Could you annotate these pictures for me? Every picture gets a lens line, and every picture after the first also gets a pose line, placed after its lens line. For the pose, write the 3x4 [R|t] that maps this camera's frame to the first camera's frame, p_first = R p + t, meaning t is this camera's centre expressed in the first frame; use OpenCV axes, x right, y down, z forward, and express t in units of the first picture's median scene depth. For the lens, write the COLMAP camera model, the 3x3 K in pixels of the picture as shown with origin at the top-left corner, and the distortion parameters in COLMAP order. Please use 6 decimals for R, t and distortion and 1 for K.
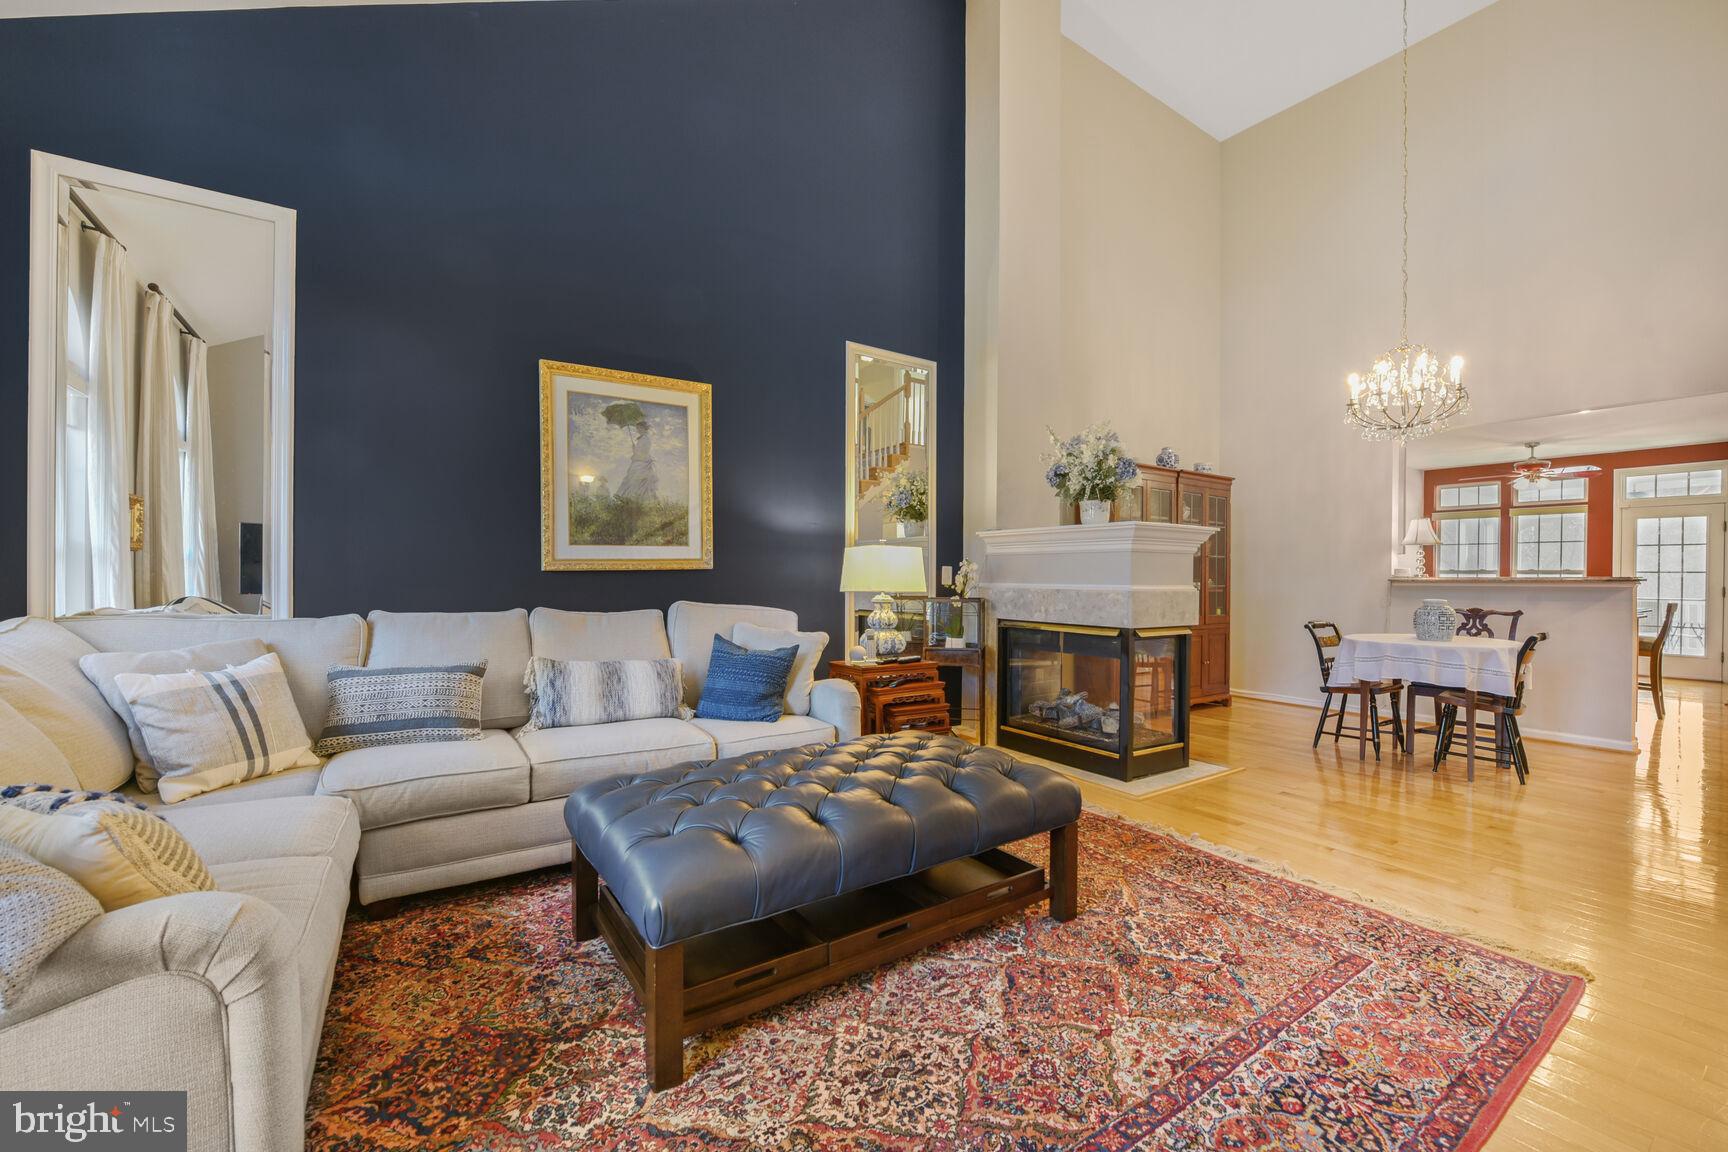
lens RADIAL K [[692.0, 0, 864.0], [0, 692.0, 576.0], [0, 0, 1]] dist [-0.012481, -0.000184]
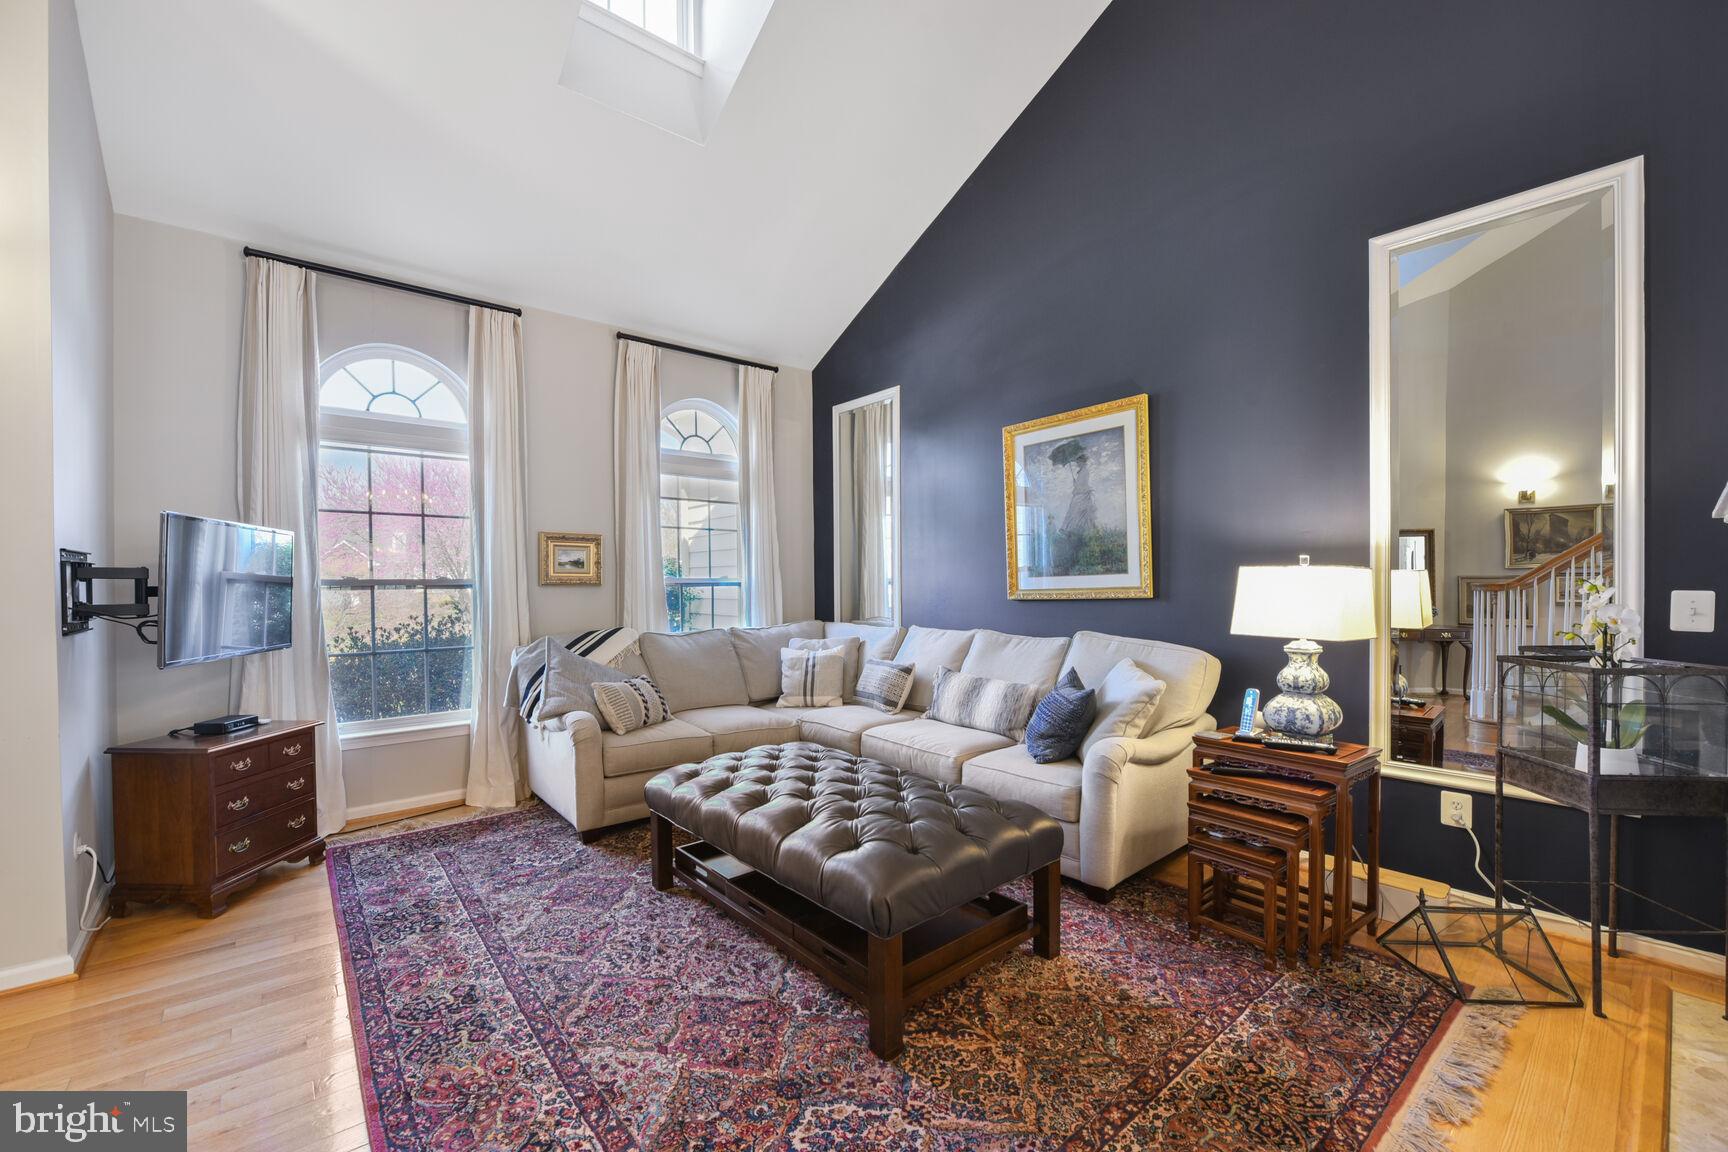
lens RADIAL K [[701.4, 0, 859.4], [0, 701.4, 593.5], [0, 0, 1]] dist [-0.006979, -0.000051]
pose [[0.106997, 0.011354, -0.994194, 0.716154], [0.011846, 0.999849, 0.012693, -0.035193], [0.994189, -0.013136, 0.106847, 0.579813]]
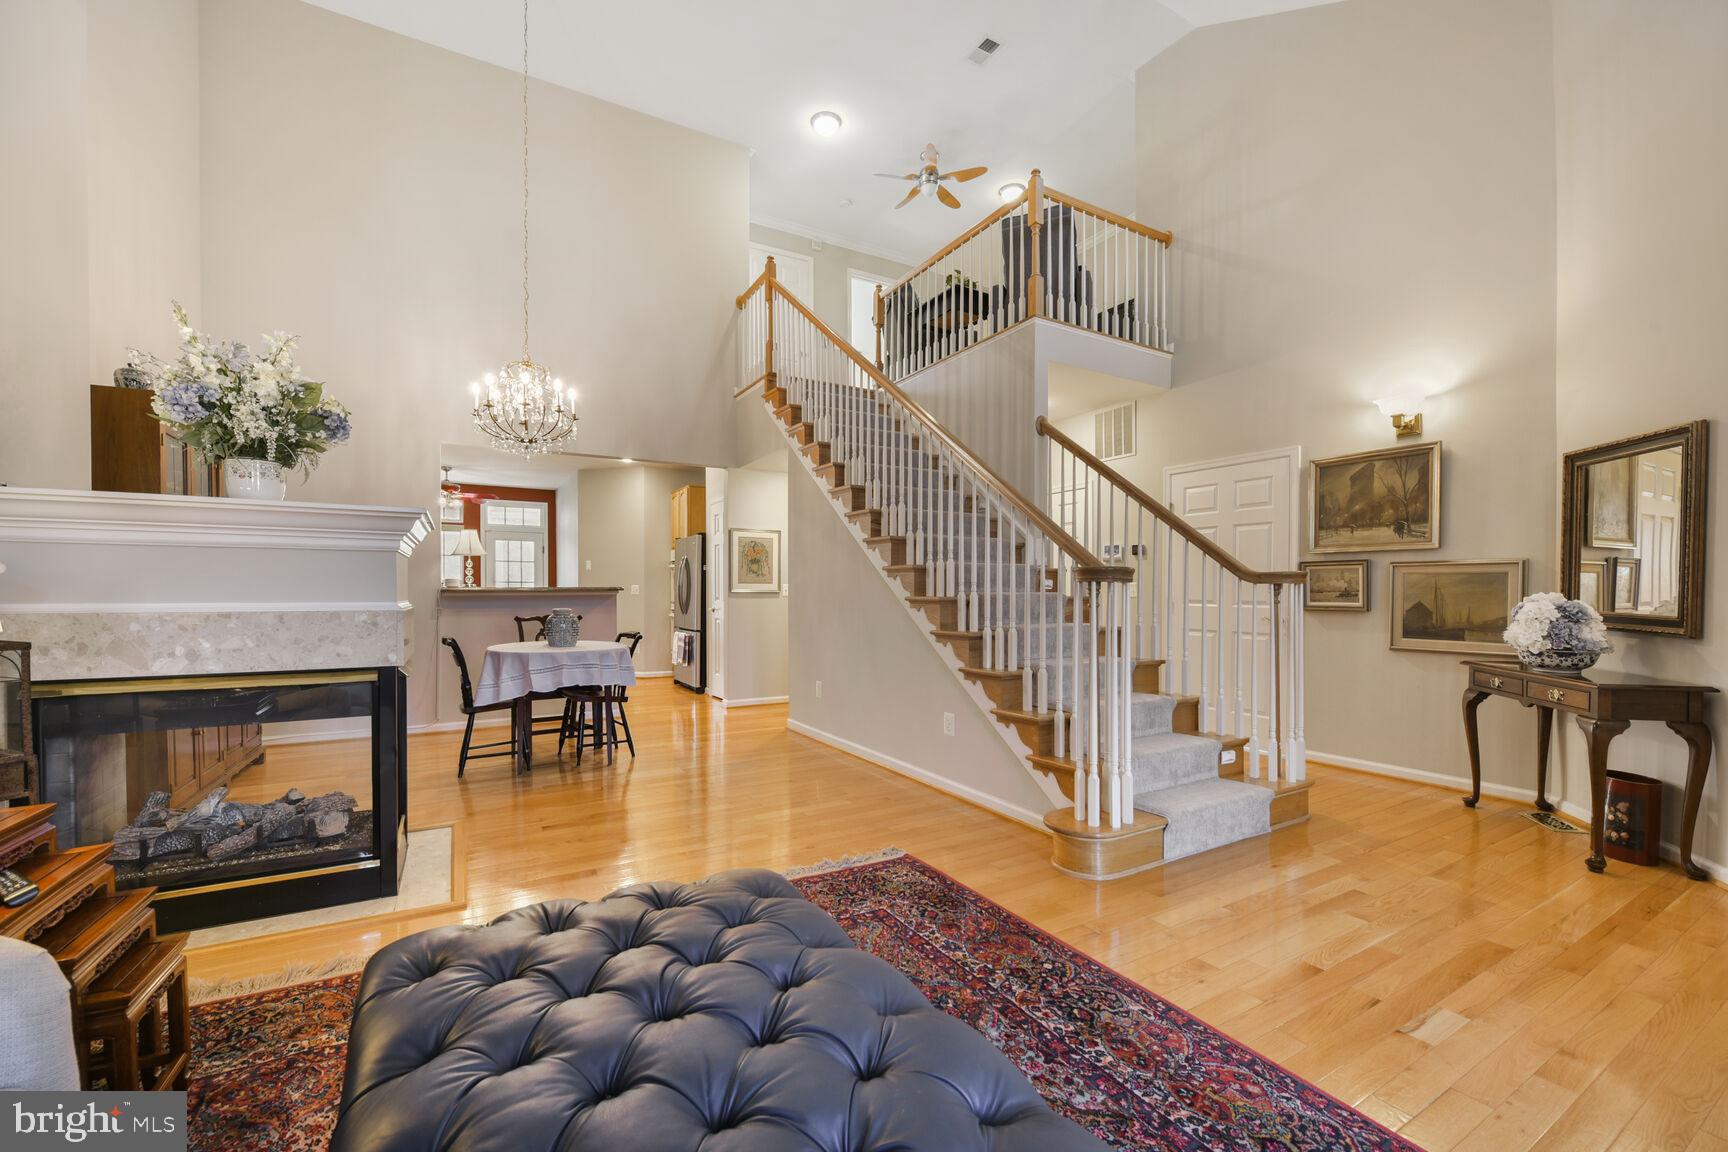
lens RADIAL K [[701.4, 0, 859.4], [0, 701.4, 593.5], [0, 0, 1]] dist [-0.006979, -0.000051]
pose [[0.083492, -0.012200, 0.996434, -0.274129], [-0.002225, 0.999920, 0.012430, -0.004853], [-0.996506, -0.003255, 0.083458, 0.528640]]
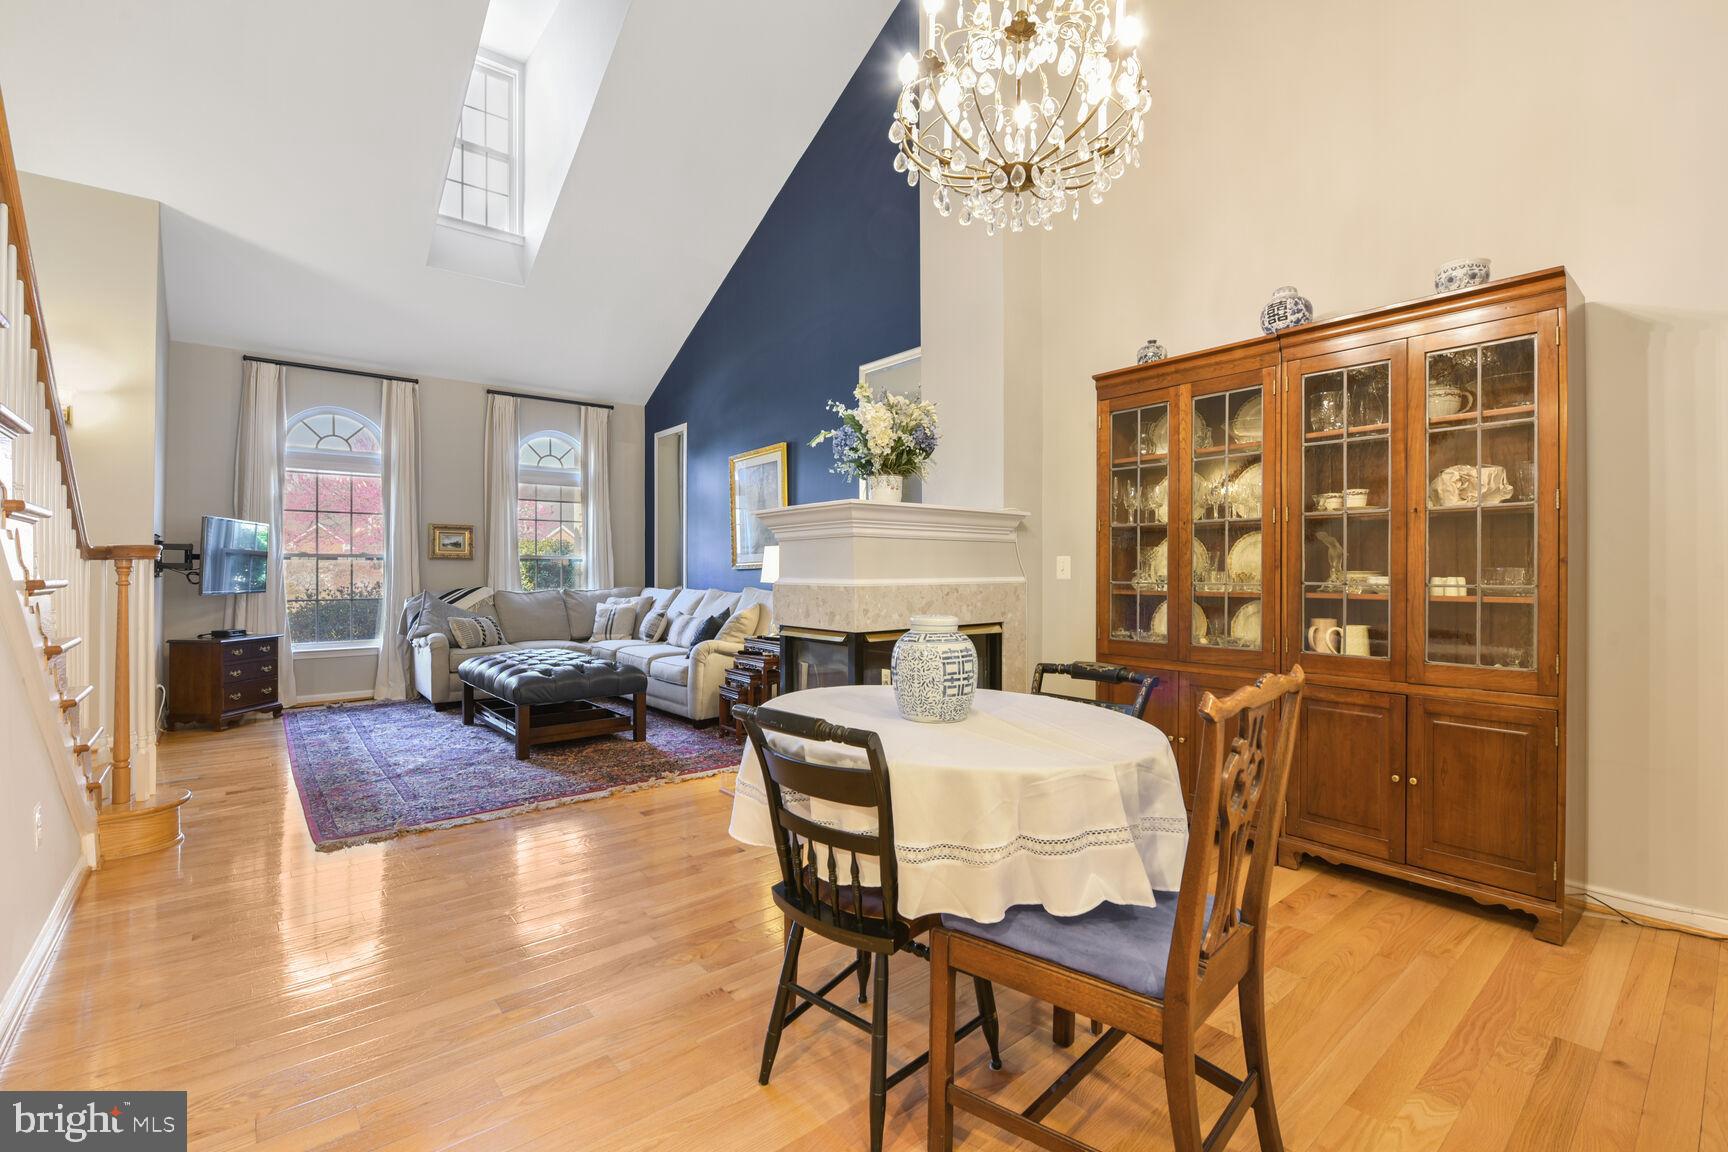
lens RADIAL K [[760.1, 0, 860.6], [0, 760.1, 564.1], [0, 0, 1]] dist [-0.002154, 0.000022]
pose [[0.092688, -0.012177, -0.995621, 1.538566], [0.006730, 0.999910, -0.011603, 0.004168], [0.995672, -0.005625, 0.092762, 1.101888]]
